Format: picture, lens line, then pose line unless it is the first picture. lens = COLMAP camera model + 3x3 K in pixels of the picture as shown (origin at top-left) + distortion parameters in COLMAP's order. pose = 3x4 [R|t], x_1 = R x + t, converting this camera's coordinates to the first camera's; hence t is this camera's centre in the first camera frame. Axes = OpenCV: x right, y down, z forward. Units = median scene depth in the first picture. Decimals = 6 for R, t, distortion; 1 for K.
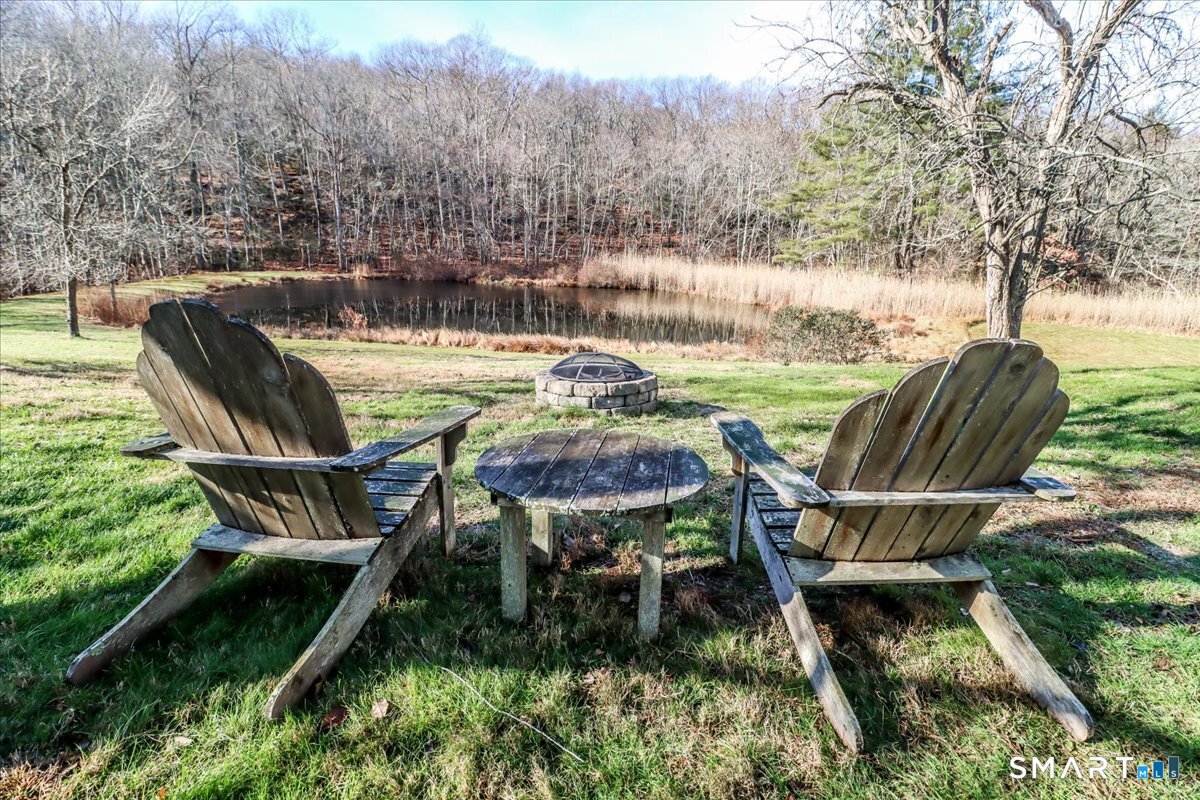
lens RADIAL K [[559.8, 0, 603.8], [0, 559.8, 396.3], [0, 0, 1]] dist [-0.002042, -0.000423]
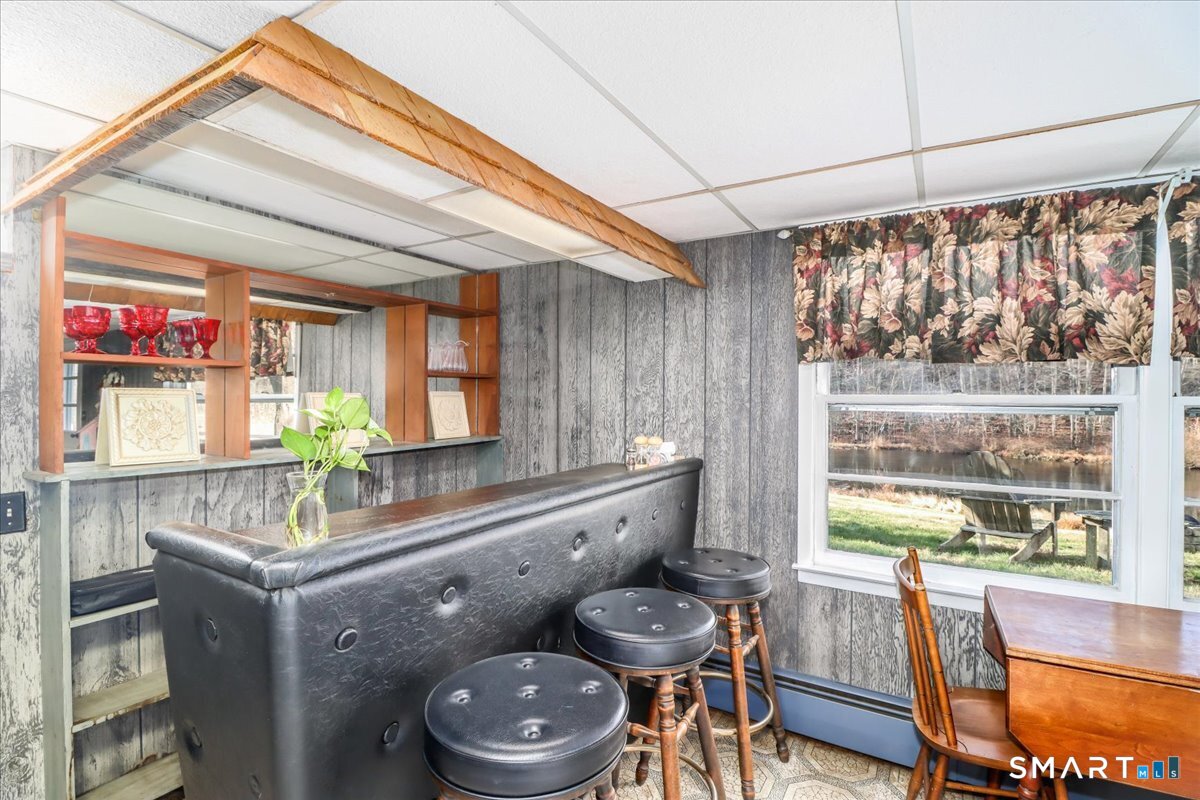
lens RADIAL K [[559.8, 0, 603.8], [0, 559.8, 396.3], [0, 0, 1]] dist [-0.002042, -0.000423]
pose [[0.677301, -0.042915, -0.734453, 0.019825], [-0.175999, 0.959860, -0.218390, 0.041987], [0.714344, 0.277179, 0.642561, -0.195962]]
